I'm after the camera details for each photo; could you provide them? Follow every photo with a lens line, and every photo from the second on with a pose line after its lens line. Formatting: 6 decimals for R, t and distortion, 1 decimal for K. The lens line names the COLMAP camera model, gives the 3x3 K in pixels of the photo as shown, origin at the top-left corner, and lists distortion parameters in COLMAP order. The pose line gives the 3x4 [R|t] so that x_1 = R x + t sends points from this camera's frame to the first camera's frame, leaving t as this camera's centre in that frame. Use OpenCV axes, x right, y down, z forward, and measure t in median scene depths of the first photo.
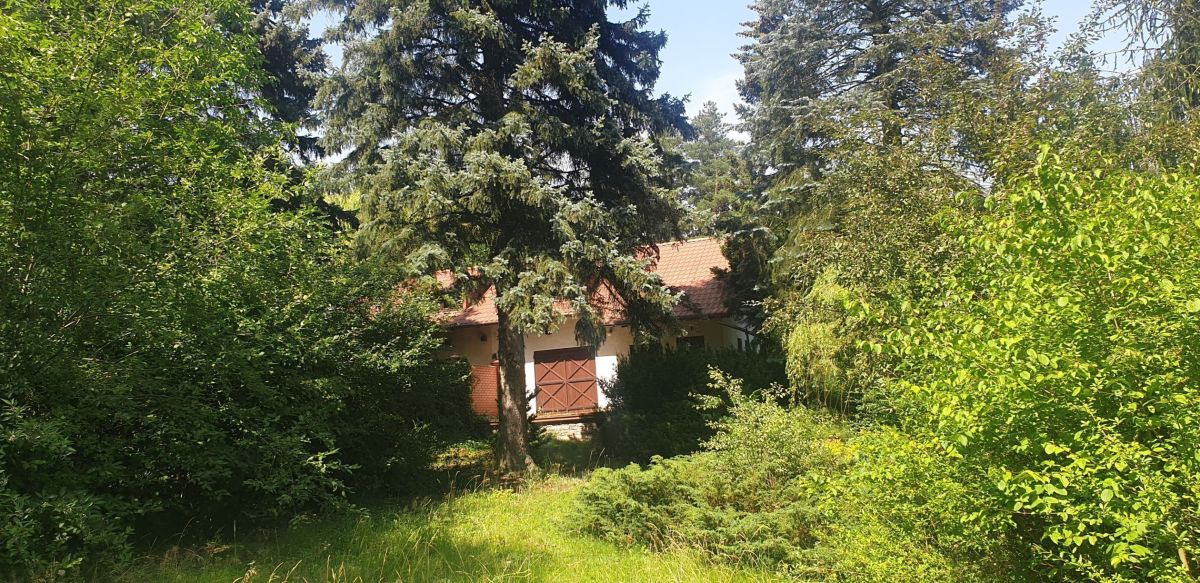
lens RADIAL K [[865.7, 0, 621.6], [0, 865.7, 268.4], [0, 0, 1]] dist [0.122916, 0.000168]
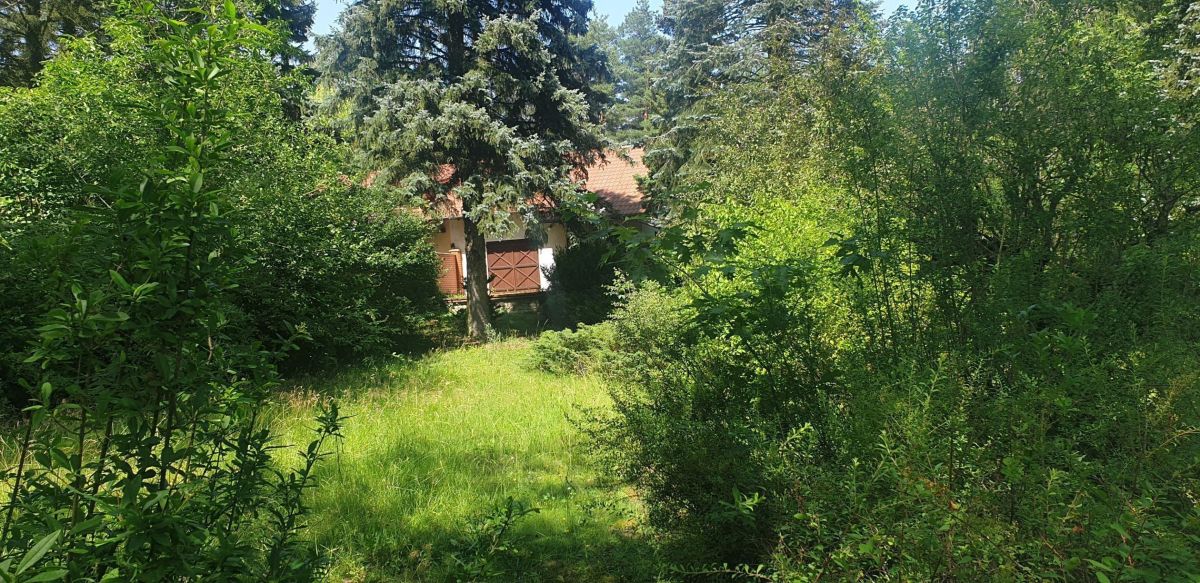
lens RADIAL K [[874.0, 0, 600.0], [0, 874.0, 291.5], [0, 0, 1]] dist [-0.000849, 0.000854]
pose [[0.998982, -0.004511, 0.044895, 0.002111], [-0.003130, 0.985665, 0.168683, -0.074694], [-0.045013, -0.168652, 0.984647, -0.378051]]
